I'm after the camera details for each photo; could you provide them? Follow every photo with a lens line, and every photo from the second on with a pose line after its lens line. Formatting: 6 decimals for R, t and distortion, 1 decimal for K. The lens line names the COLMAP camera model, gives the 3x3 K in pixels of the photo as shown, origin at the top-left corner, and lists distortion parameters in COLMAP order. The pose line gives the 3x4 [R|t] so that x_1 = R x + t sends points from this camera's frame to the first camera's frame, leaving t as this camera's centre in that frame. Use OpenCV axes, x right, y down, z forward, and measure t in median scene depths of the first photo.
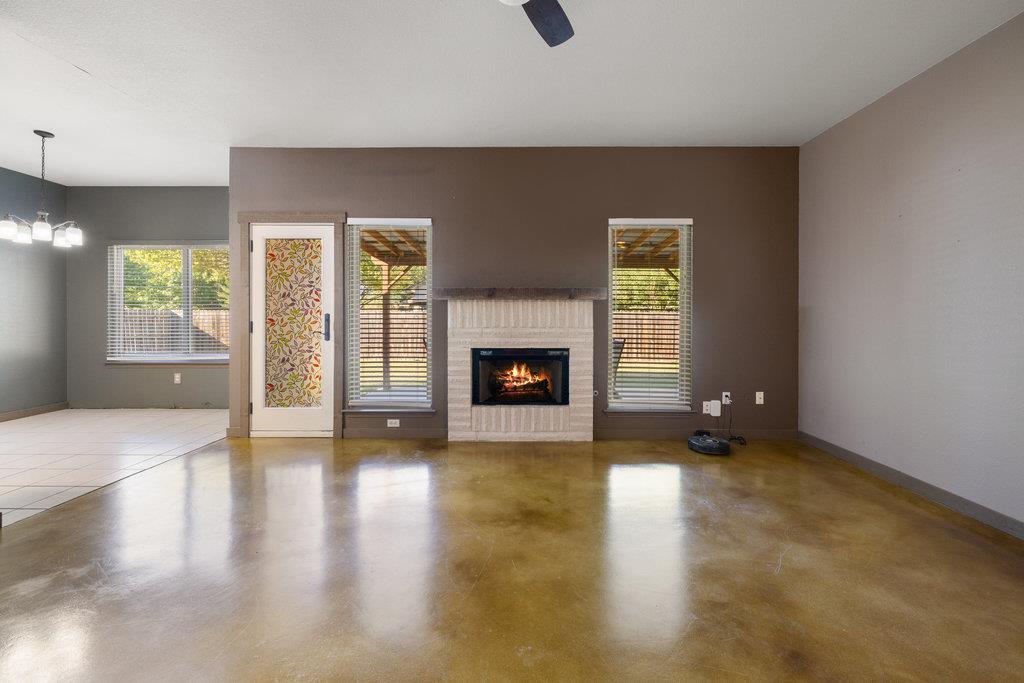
lens RADIAL K [[437.1, 0, 518.6], [0, 437.1, 318.8], [0, 0, 1]] dist [-0.003470, 0.001049]
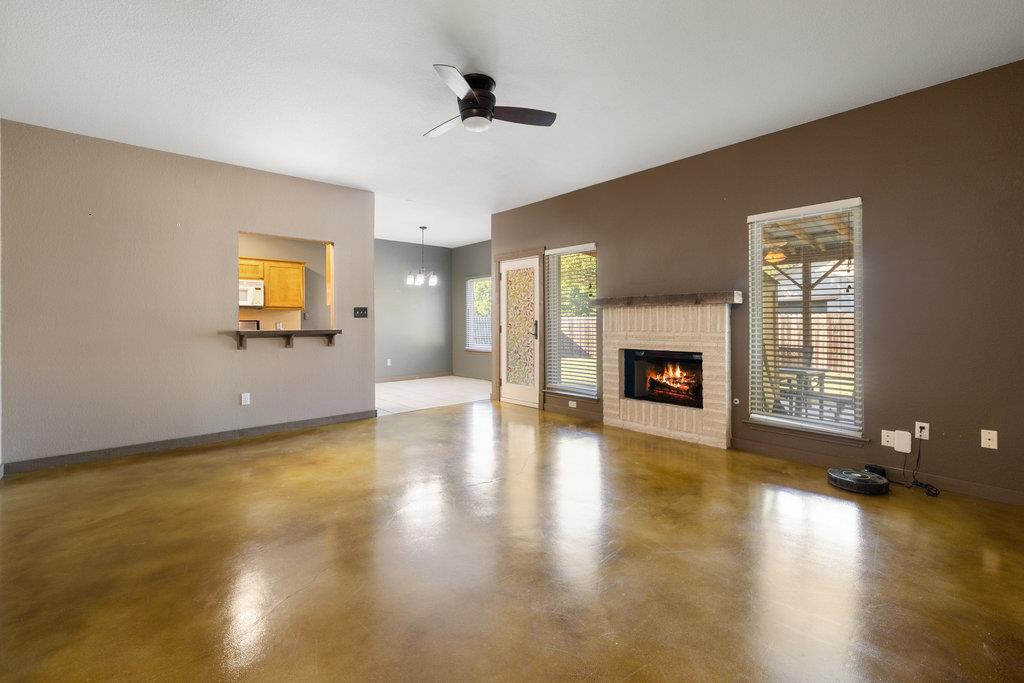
lens RADIAL K [[437.1, 0, 511.0], [0, 437.1, 327.0], [0, 0, 1]] dist [-0.003470, 0.001049]
pose [[0.670248, 0.003152, -0.742131, 0.554454], [0.001308, 0.999984, 0.005429, 0.002266], [0.742136, -0.004610, 0.670233, -0.004160]]
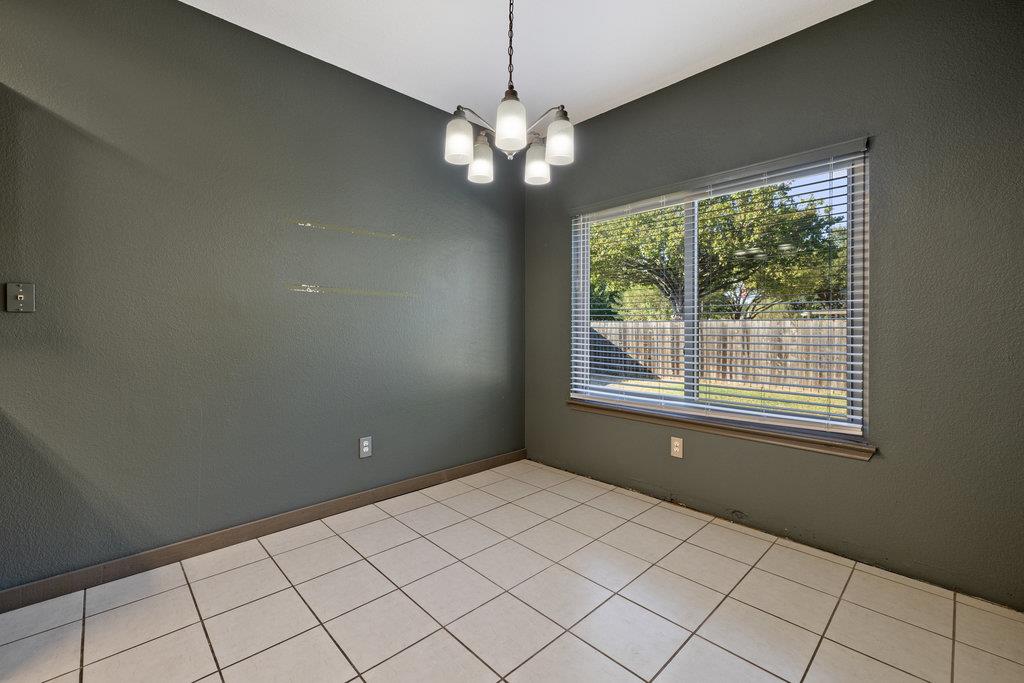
lens RADIAL K [[437.1, 0, 500.7], [0, 437.1, 326.4], [0, 0, 1]] dist [-0.003470, 0.001049]
pose [[0.686090, 0.002244, -0.727513, -0.708481], [-0.007126, 0.999968, -0.003636, -0.007728], [0.727482, 0.007679, 0.686084, 0.627490]]
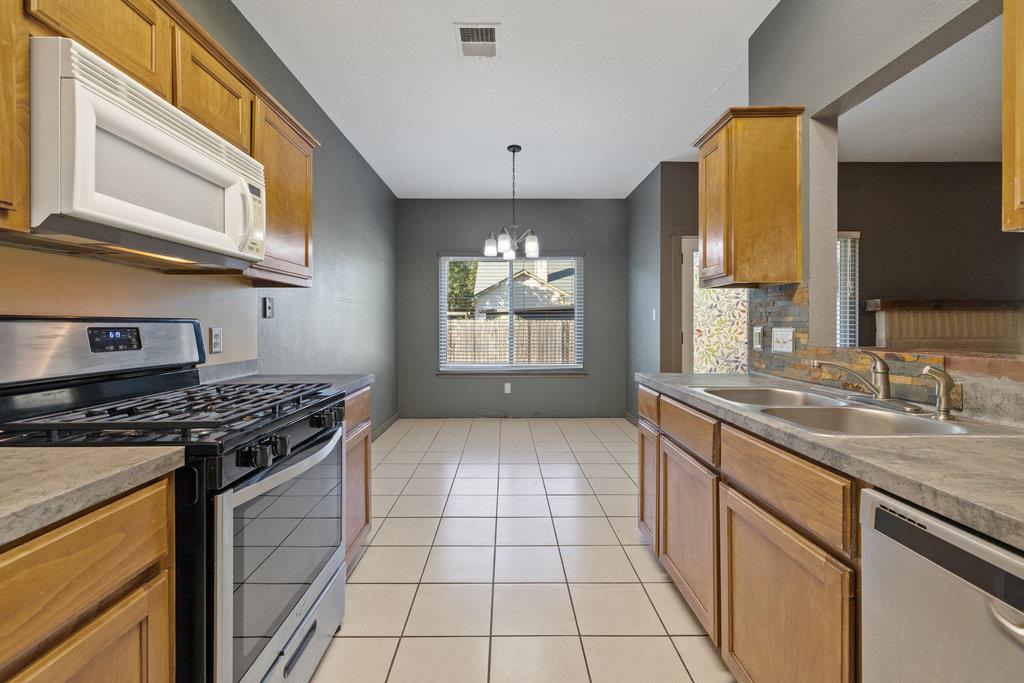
lens RADIAL K [[437.1, 0, 506.9], [0, 437.1, 322.2], [0, 0, 1]] dist [-0.003470, 0.001049]
pose [[0.999959, -0.001097, 0.008974, -1.031367], [0.001198, 0.999936, -0.011248, -0.006522], [-0.008961, 0.011259, 0.999896, -0.016012]]
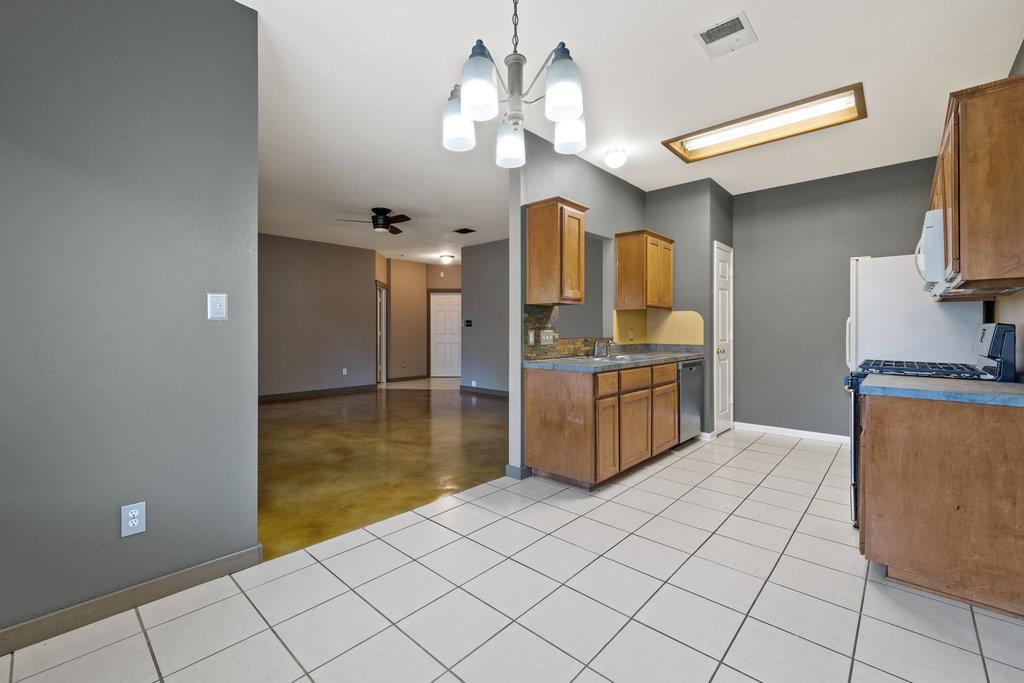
lens RADIAL K [[437.1, 0, 505.1], [0, 437.1, 330.6], [0, 0, 1]] dist [-0.003470, 0.001049]
pose [[-0.739195, -0.002873, 0.673485, -1.237693], [0.003913, 0.999956, 0.008560, -0.012594], [-0.673480, 0.008963, -0.739151, 1.193012]]
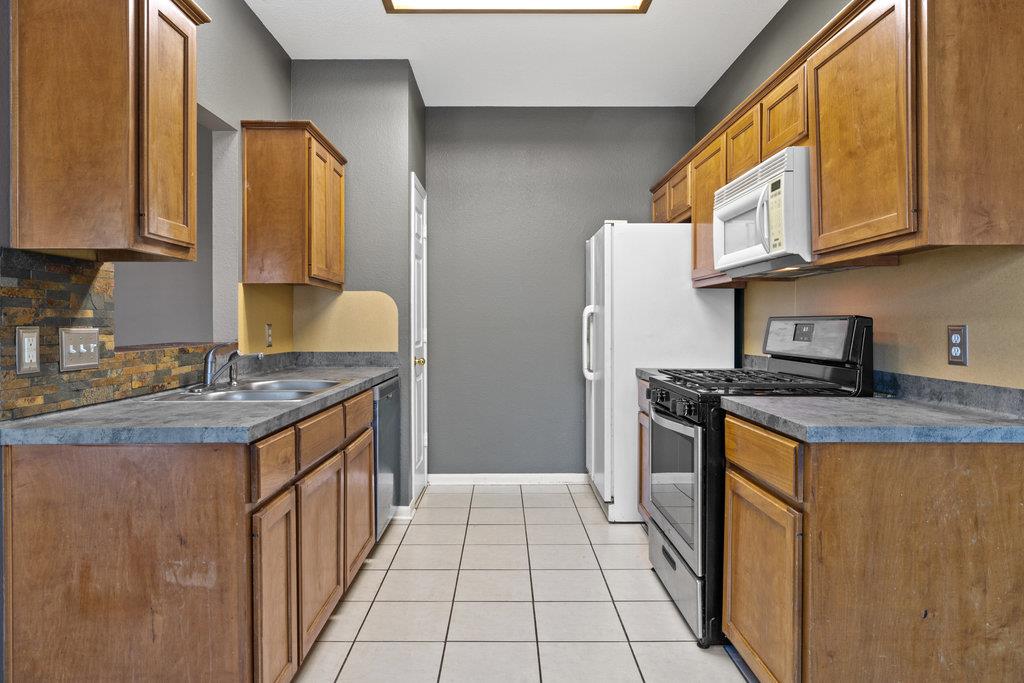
lens RADIAL K [[633.0, 0, 507.5], [0, 633.0, 323.4], [0, 0, 1]] dist [0.004919, -0.002758]
pose [[-0.999955, 0.000239, -0.009514, -1.011293], [0.000180, 0.999980, 0.006244, -0.011270], [0.009516, 0.006242, -0.999935, 0.946684]]
